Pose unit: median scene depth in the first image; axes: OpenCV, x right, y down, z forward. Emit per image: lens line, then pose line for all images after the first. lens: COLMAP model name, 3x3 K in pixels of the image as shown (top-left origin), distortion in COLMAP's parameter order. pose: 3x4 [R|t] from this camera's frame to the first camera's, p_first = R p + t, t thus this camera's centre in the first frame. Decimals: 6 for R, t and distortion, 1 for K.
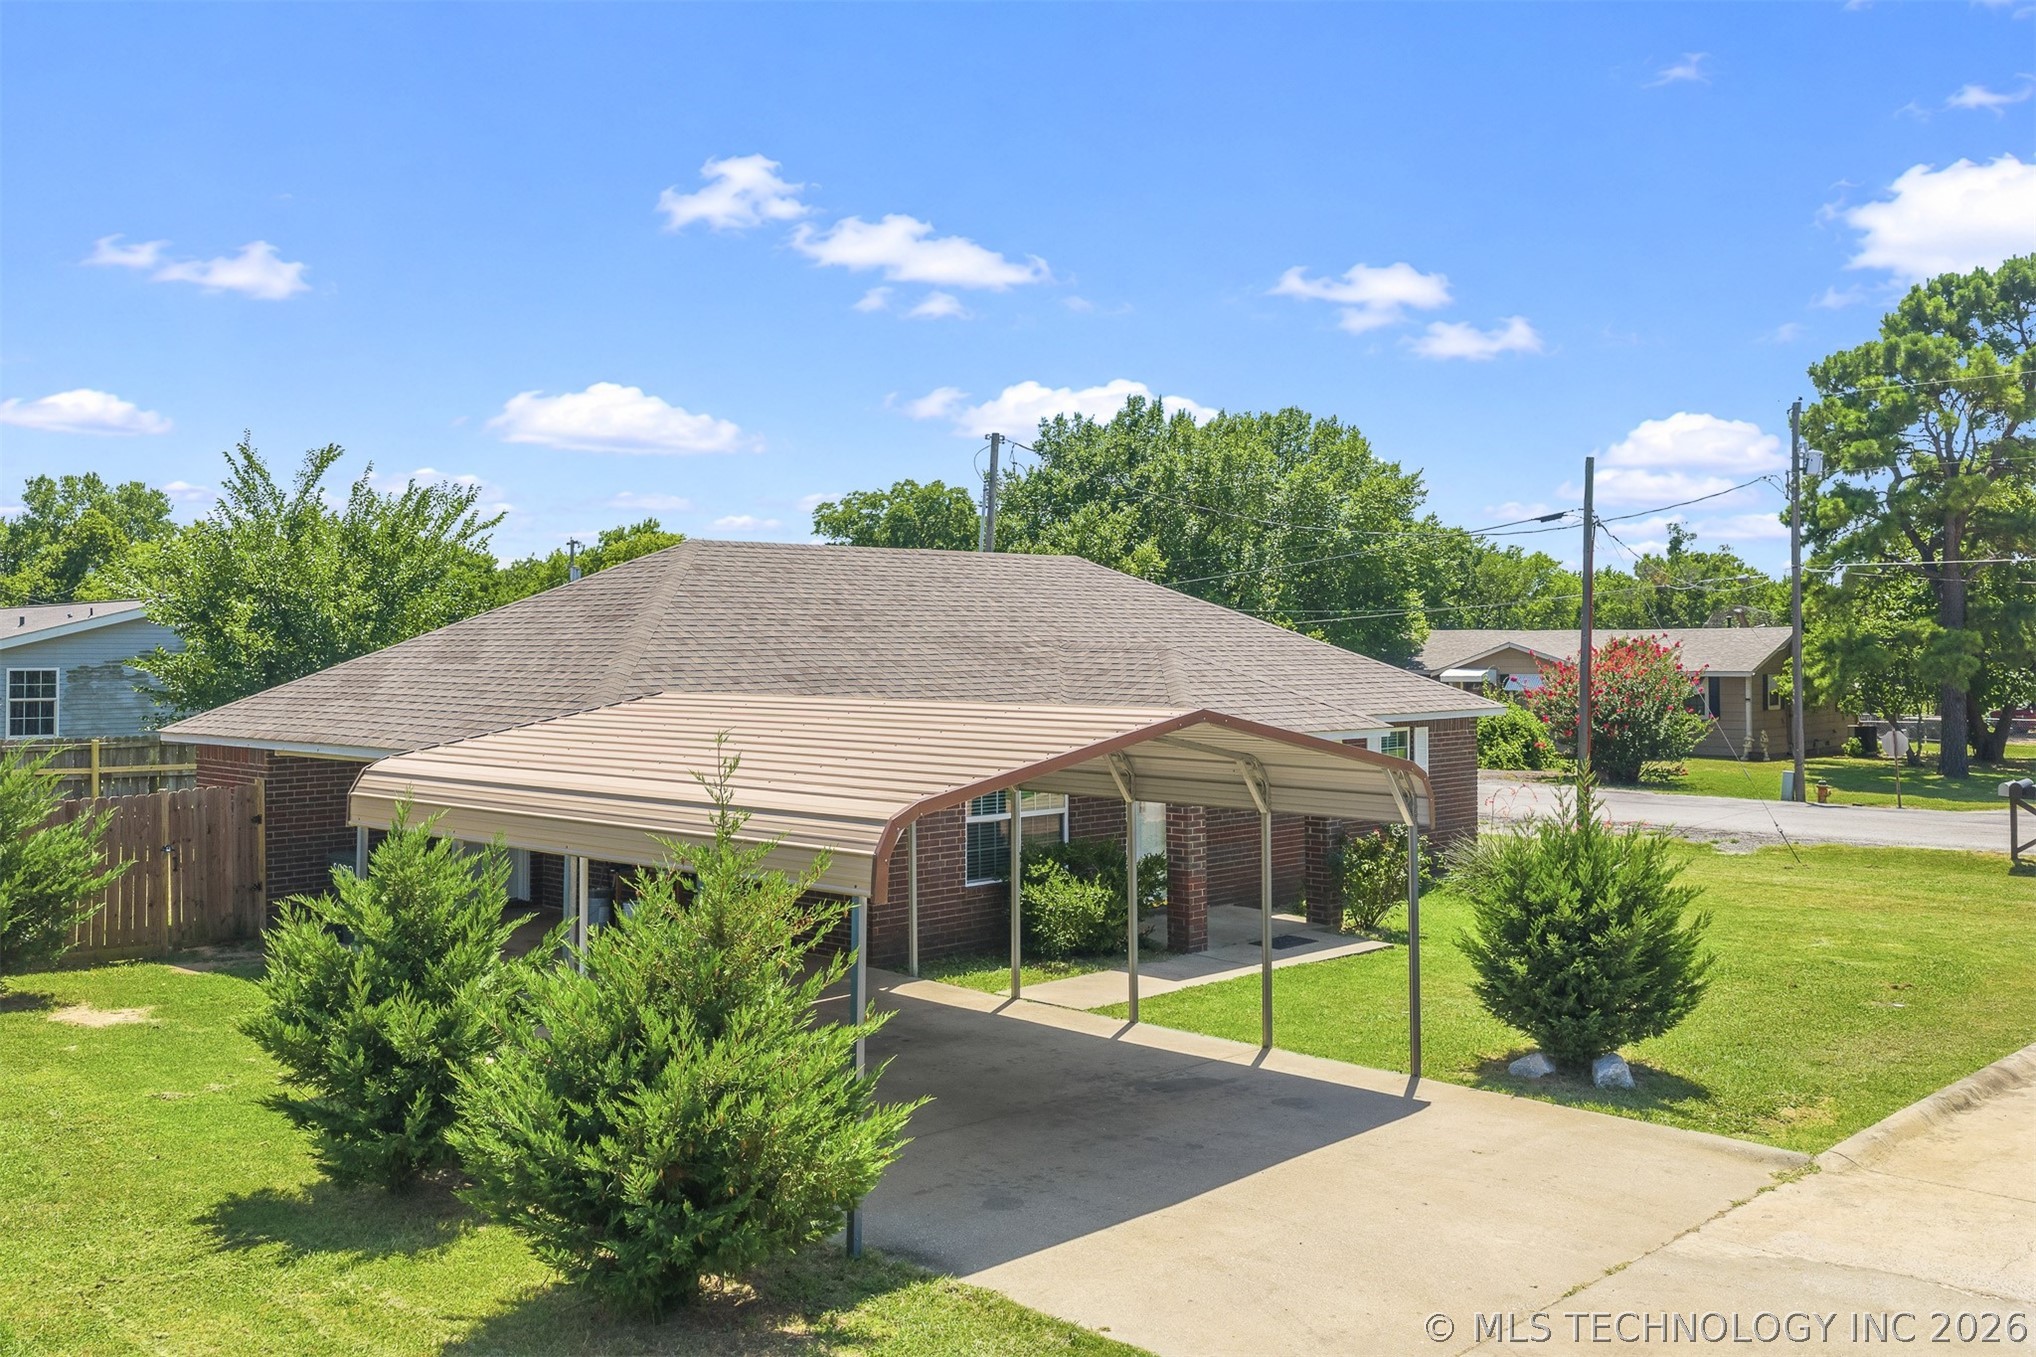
lens RADIAL K [[1822.0, 0, 1018.0], [0, 1822.0, 678.5], [0, 0, 1]] dist [-0.006240, -0.009785]
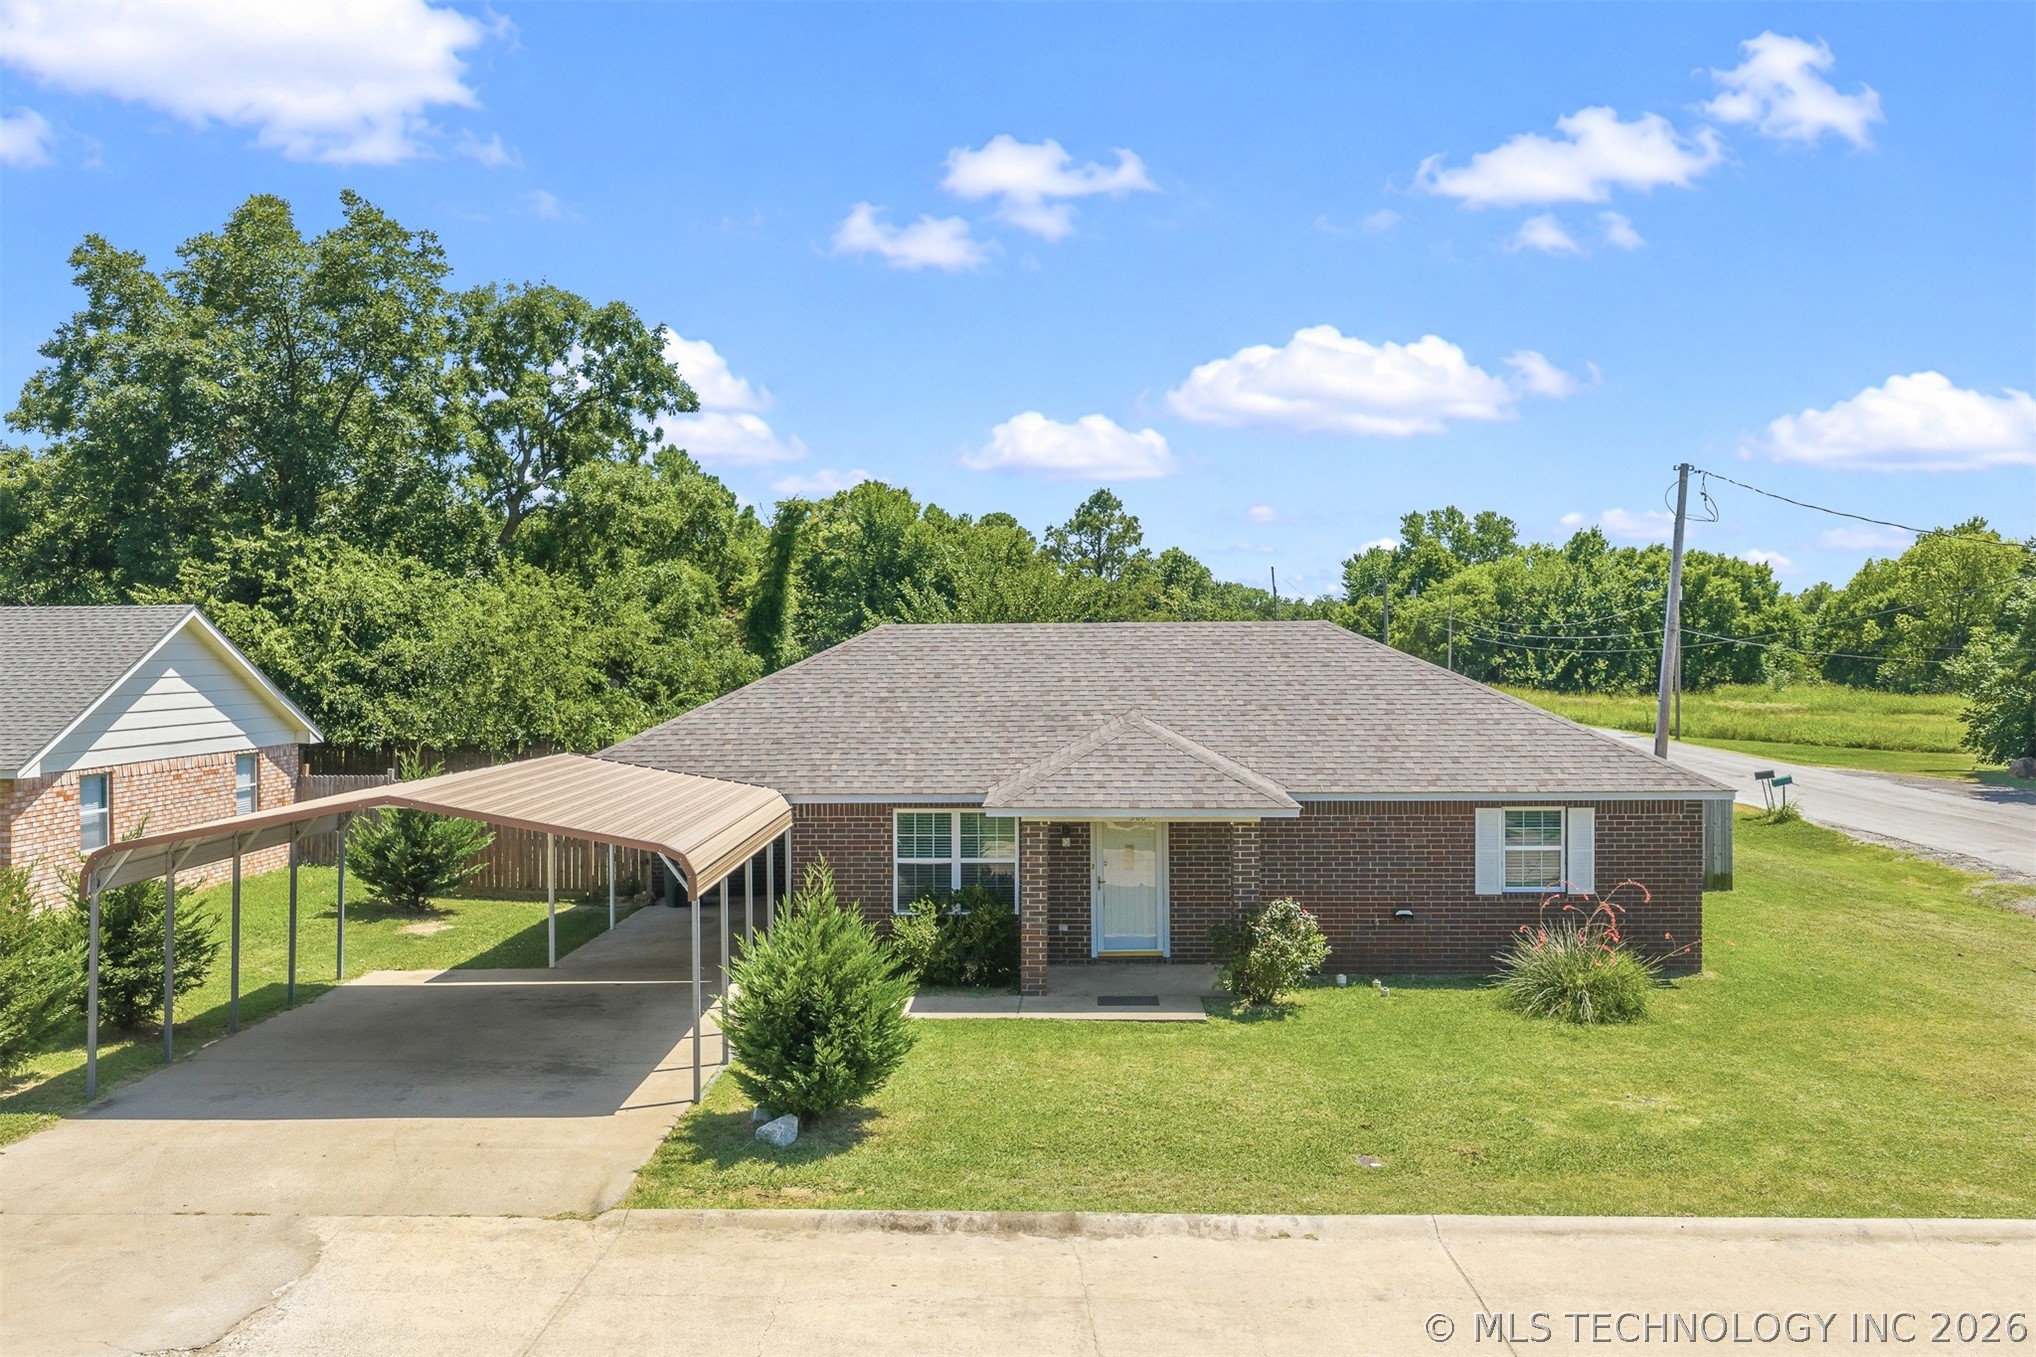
lens RADIAL K [[1707.2, 0, 1018.0], [0, 1707.2, 678.5], [0, 0, 1]] dist [0.011015, 0.000538]
pose [[0.673164, 0.011089, -0.739410, 1.405242], [-0.007353, 0.999939, 0.008302, -0.090377], [0.739456, -0.000151, 0.673205, 0.442307]]
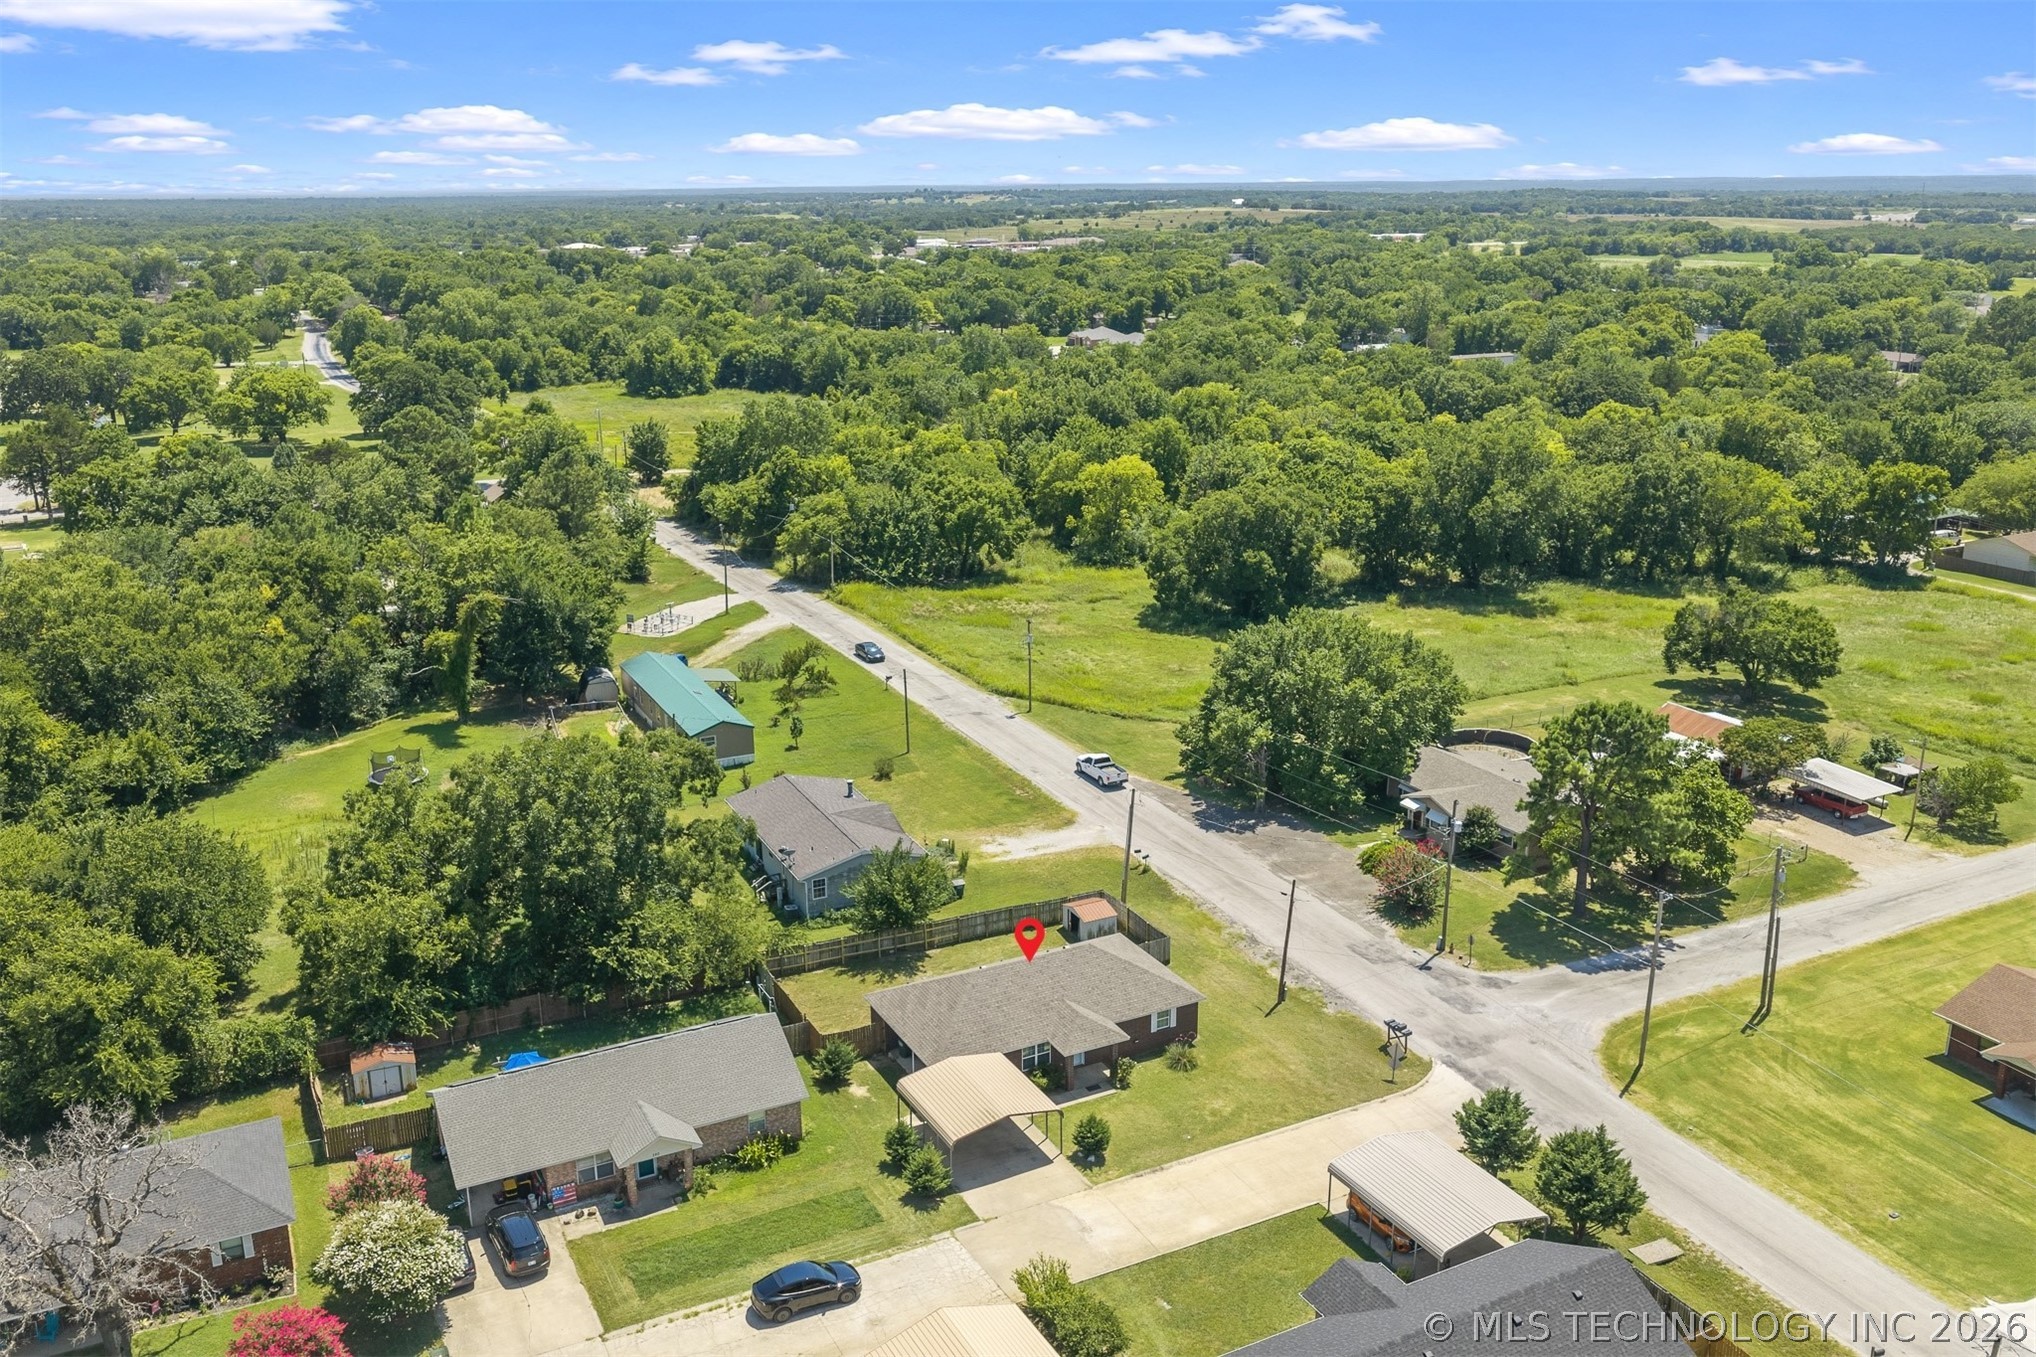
lens RADIAL K [[1707.2, 0, 1018.0], [0, 1707.2, 678.5], [0, 0, 1]] dist [0.011015, 0.000538]
pose [[0.948100, 0.090061, -0.304950, 1.896453], [-0.005554, 0.963594, 0.267310, -3.168114], [0.317923, -0.251743, 0.914084, -4.269989]]
